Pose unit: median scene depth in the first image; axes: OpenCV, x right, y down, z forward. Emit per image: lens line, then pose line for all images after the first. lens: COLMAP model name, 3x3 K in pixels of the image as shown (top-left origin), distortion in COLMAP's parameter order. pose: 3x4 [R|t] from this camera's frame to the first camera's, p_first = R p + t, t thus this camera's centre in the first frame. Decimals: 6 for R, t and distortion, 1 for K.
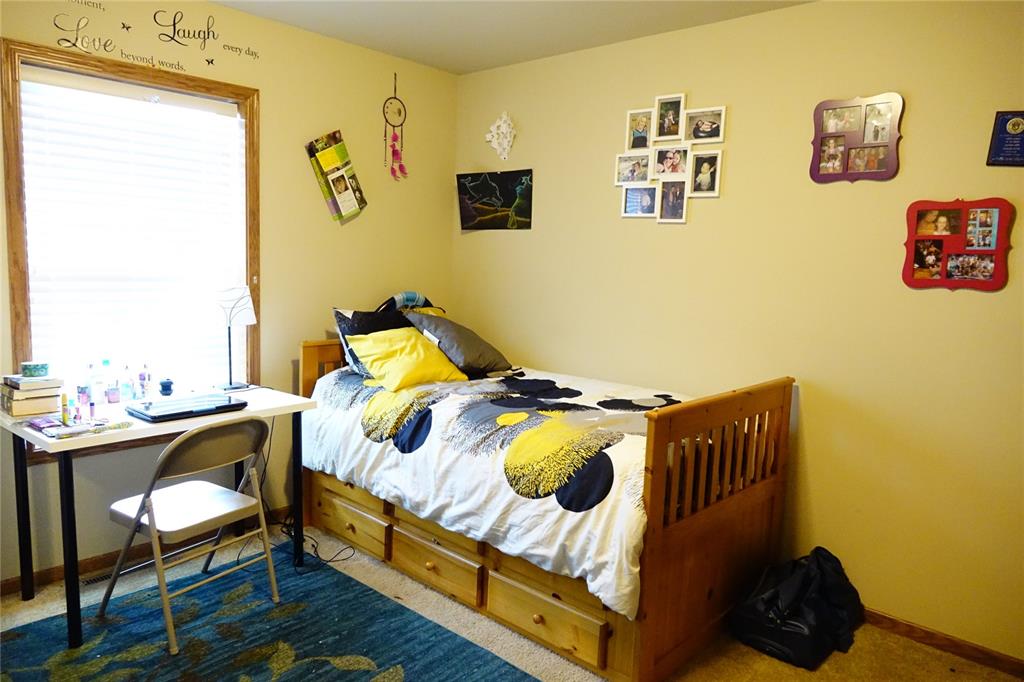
lens RADIAL K [[703.8, 0, 512.5], [0, 703.8, 344.9], [0, 0, 1]] dist [0.031368, -0.002990]
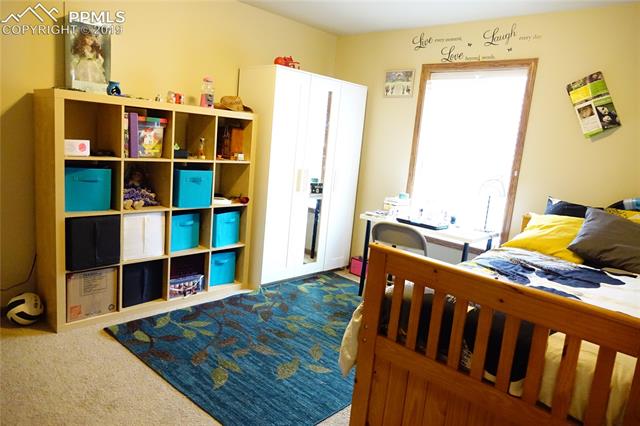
lens RADIAL K [[439.9, 0, 320.5], [0, 439.9, 211.7], [0, 0, 1]] dist [0.031368, -0.002990]
pose [[-0.002607, 0.130212, -0.991483, 0.713055], [-0.228286, 0.965227, 0.127364, -0.034276], [0.973591, 0.226674, 0.027209, 0.570252]]
